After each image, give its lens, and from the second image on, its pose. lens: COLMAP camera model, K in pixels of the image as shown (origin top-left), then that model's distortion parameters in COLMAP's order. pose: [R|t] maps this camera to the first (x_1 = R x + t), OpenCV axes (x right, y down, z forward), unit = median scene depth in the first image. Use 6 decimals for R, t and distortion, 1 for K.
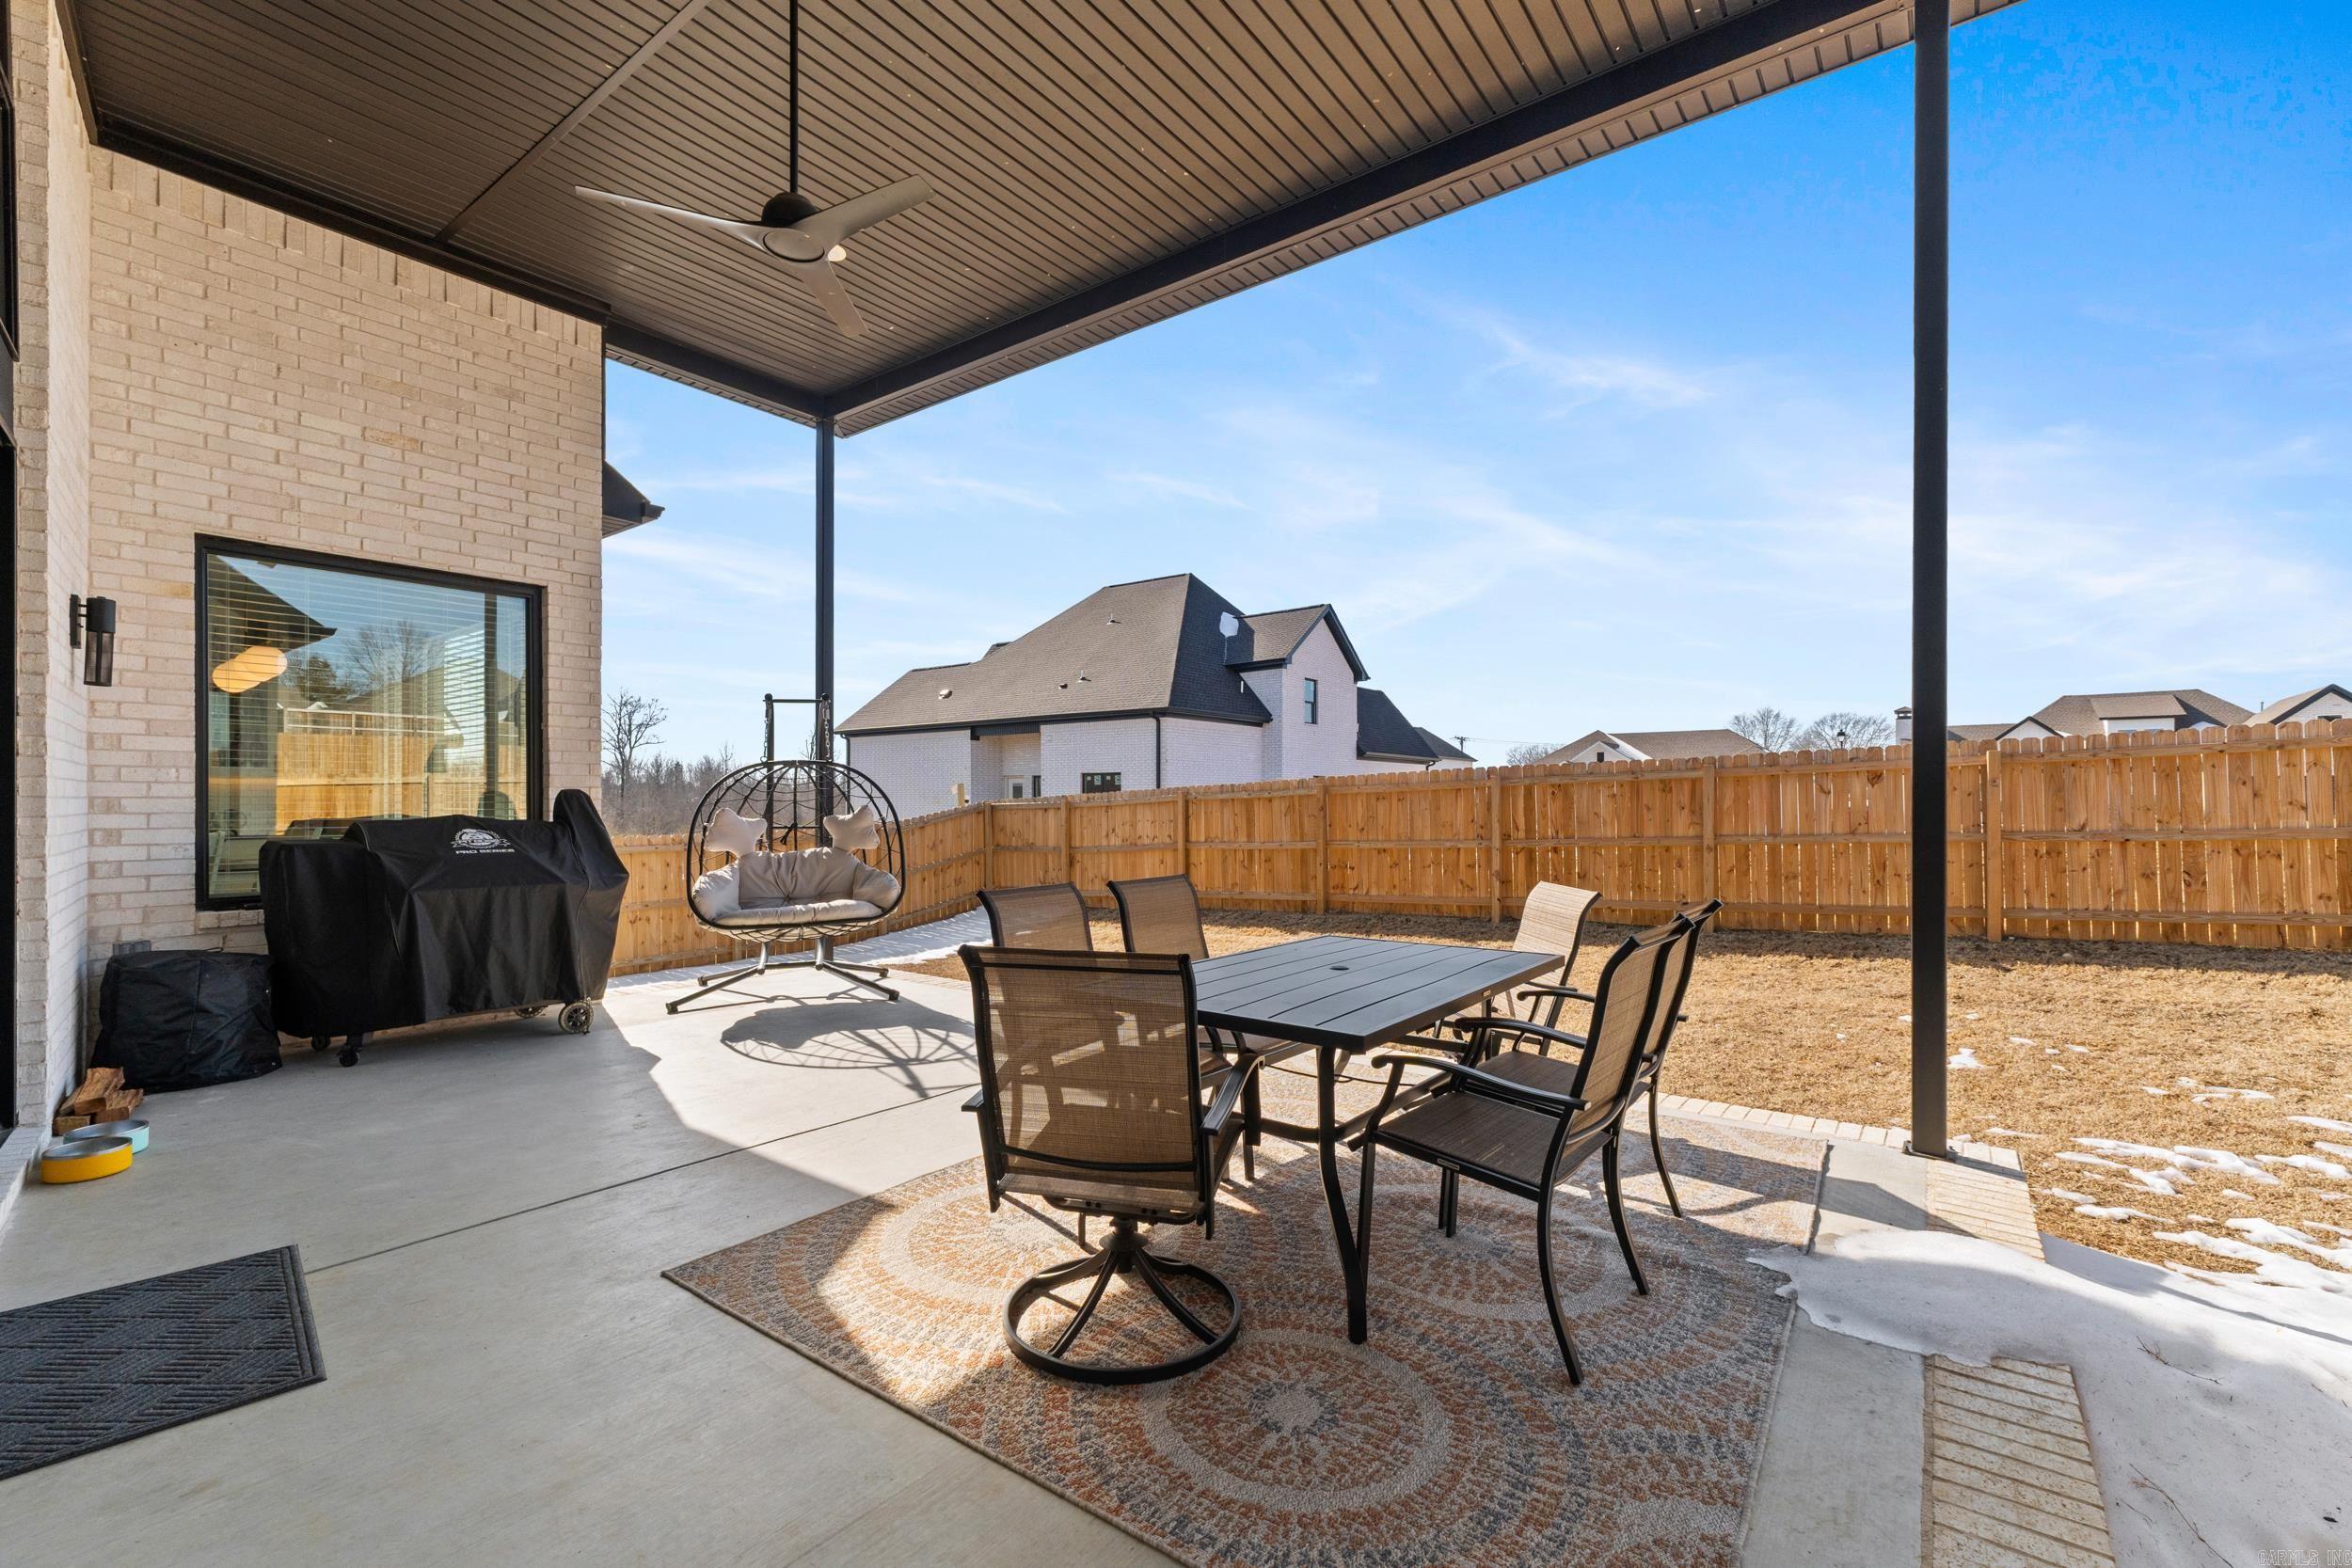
lens RADIAL K [[996.4, 0, 1182.4], [0, 996.4, 779.7], [0, 0, 1]] dist [0.002581, 0.000194]
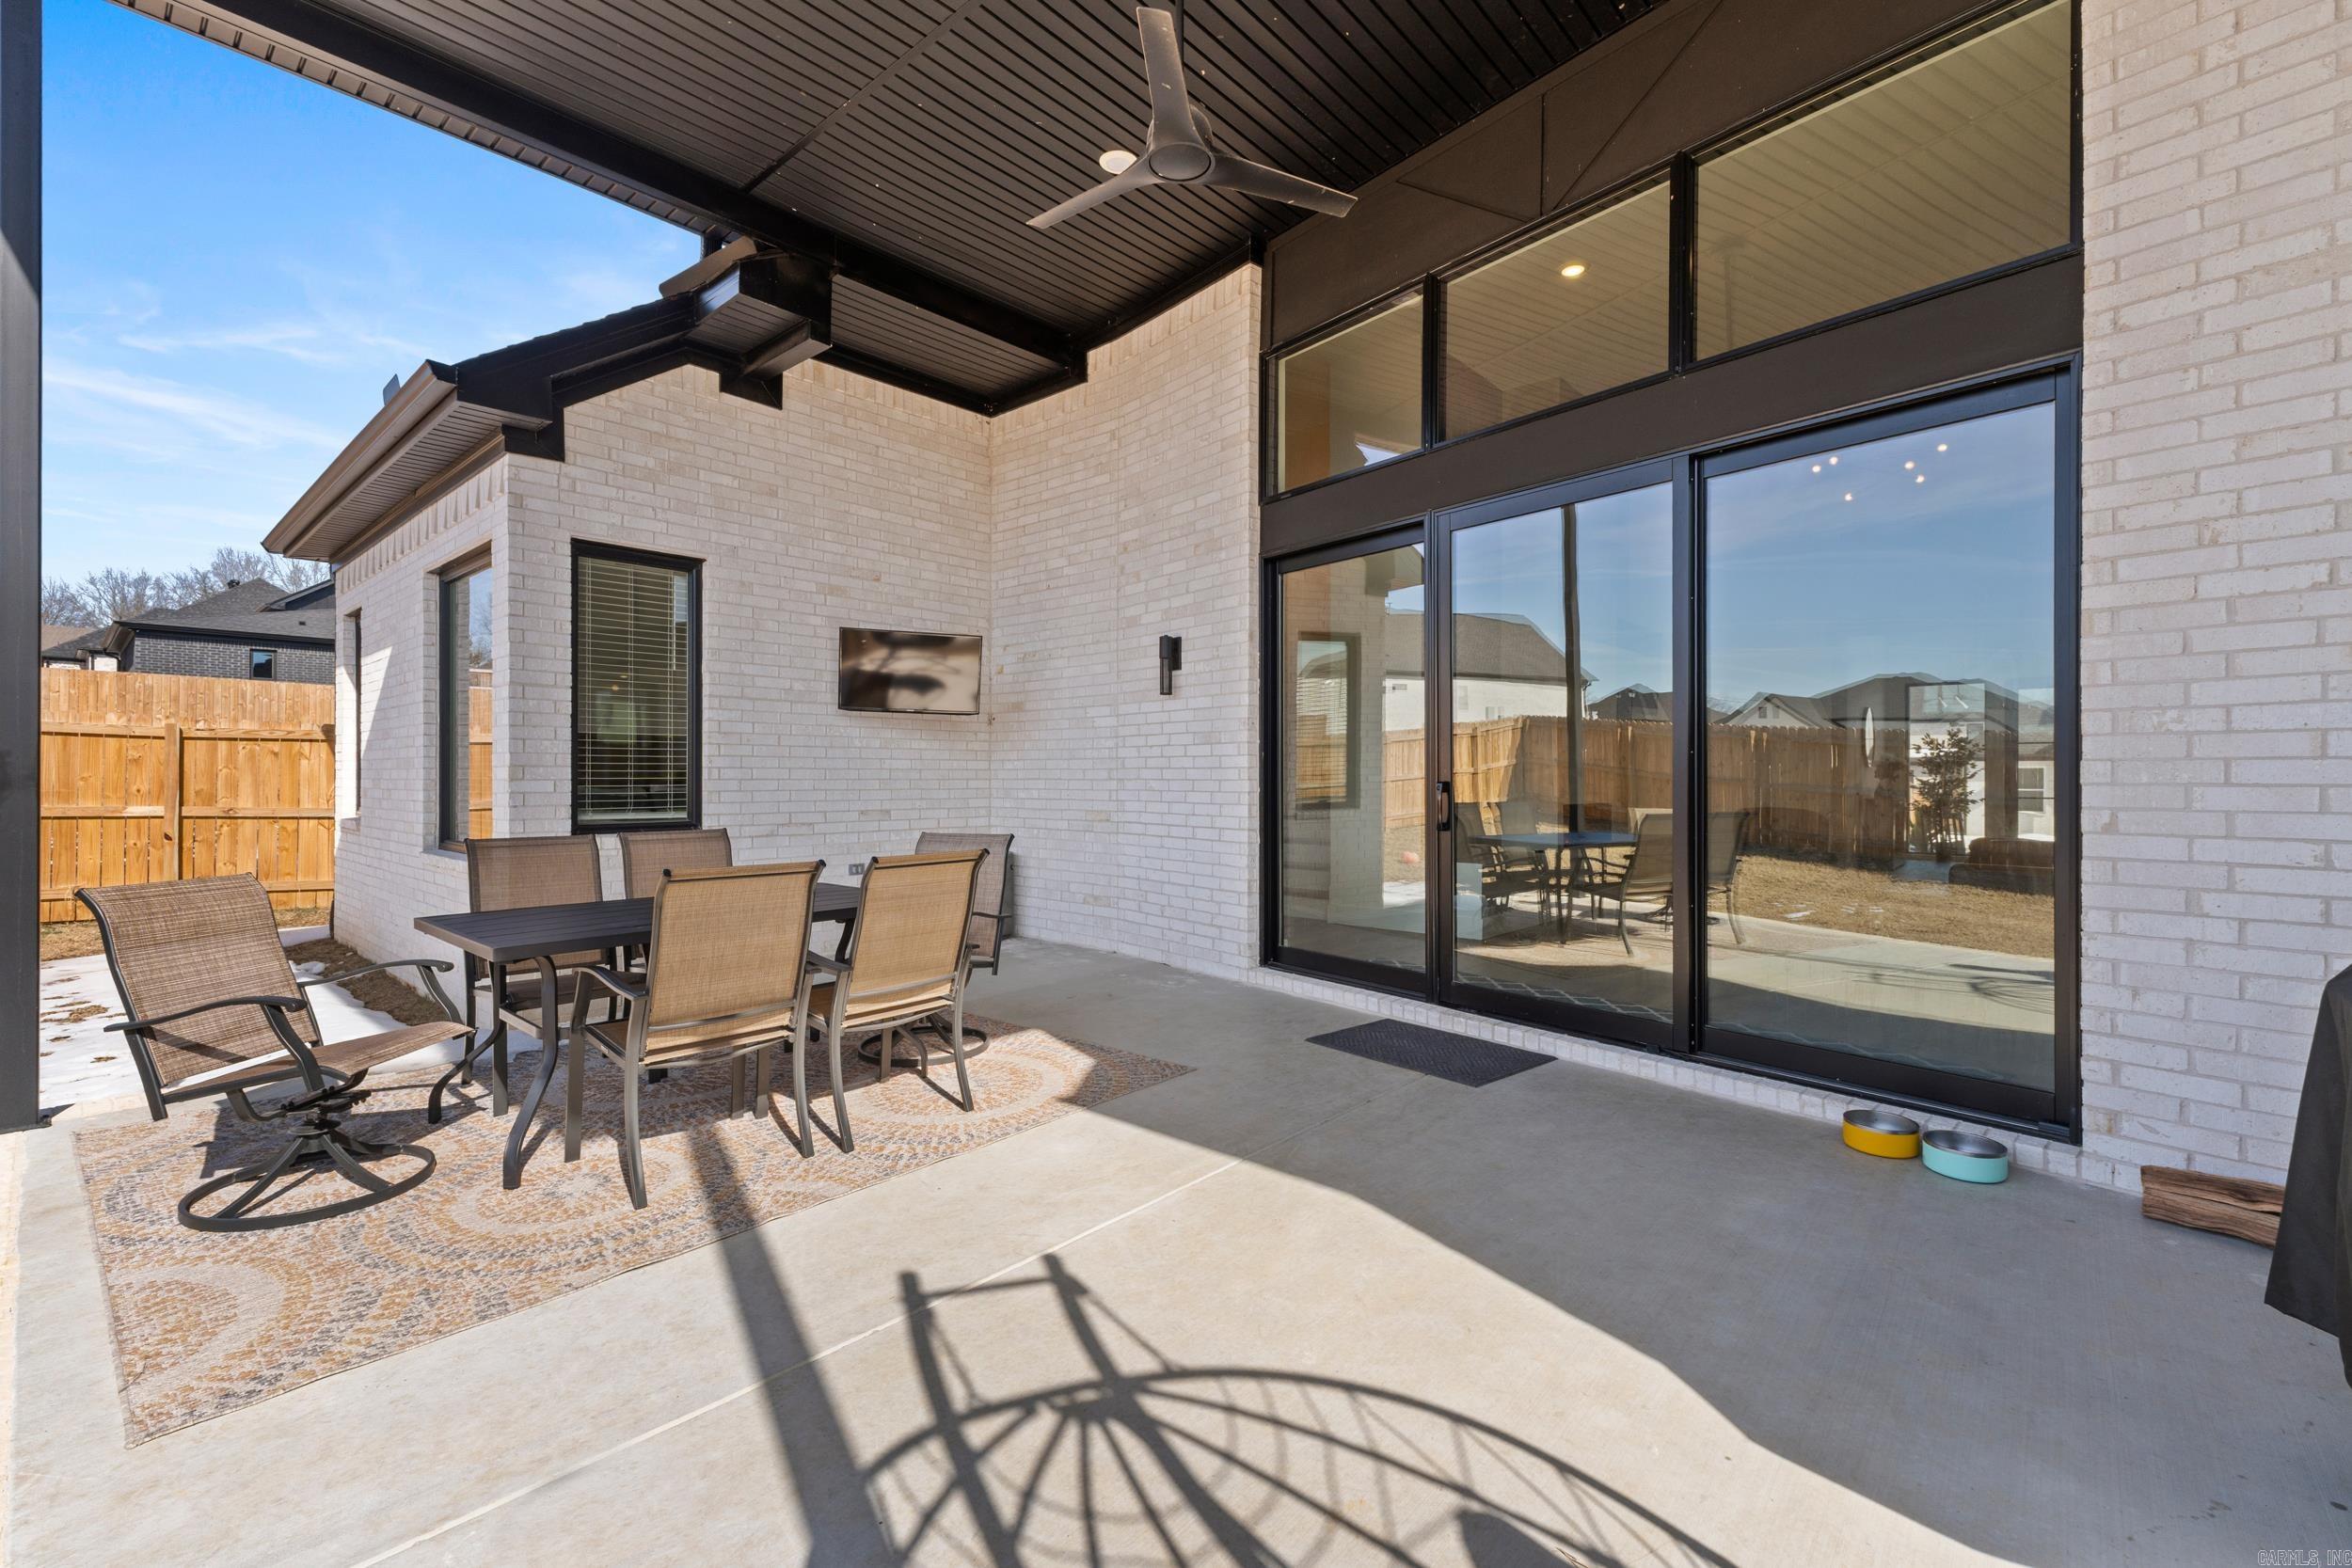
lens RADIAL K [[1007.1, 0, 1180.2], [0, 1007.1, 773.7], [0, 0, 1]] dist [0.003813, 0.000820]
pose [[-0.996731, -0.001451, 0.080776, -0.150600], [-0.003536, 0.999664, -0.025684, 0.017482], [-0.080712, -0.025885, -0.996401, 0.626291]]
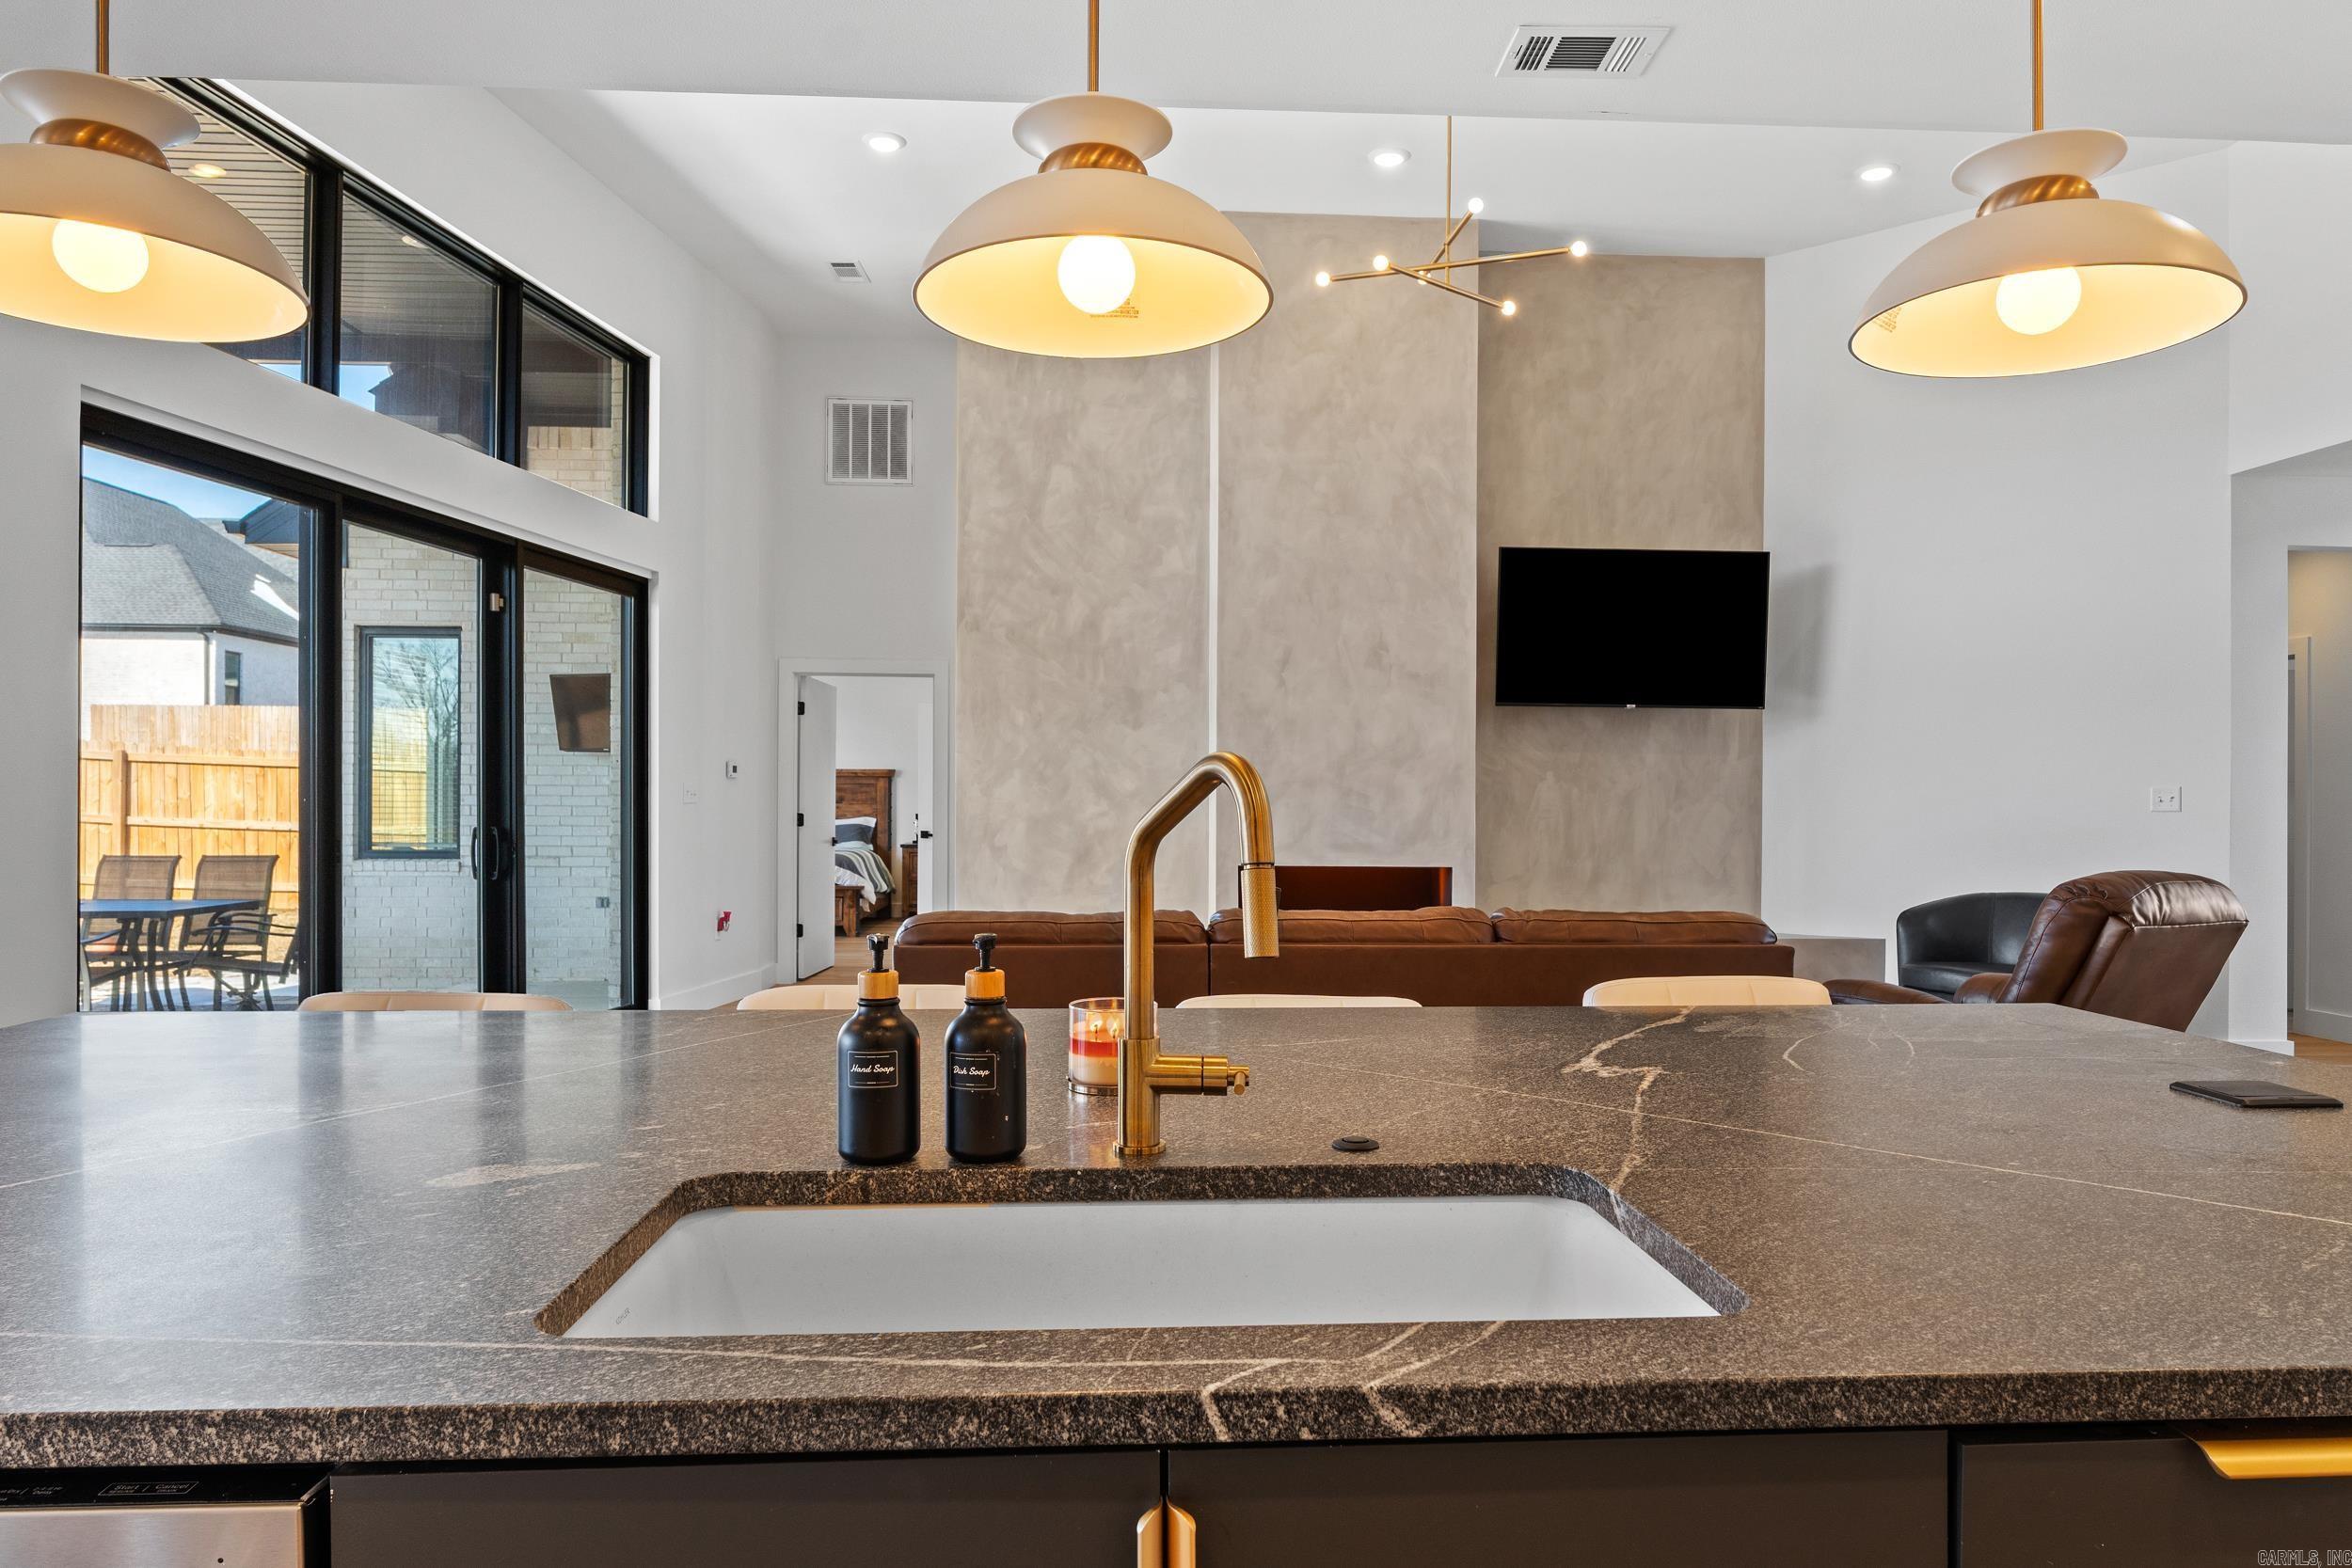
lens RADIAL K [[1469.1, 0, 1175.2], [0, 1469.1, 797.3], [0, 0, 1]] dist [-0.003371, -0.000896]
pose [[-0.639877, -0.003100, 0.768471, -0.885827], [-0.023170, 0.999615, -0.015261, -0.001133], [-0.768128, -0.027570, -0.639703, 0.336062]]
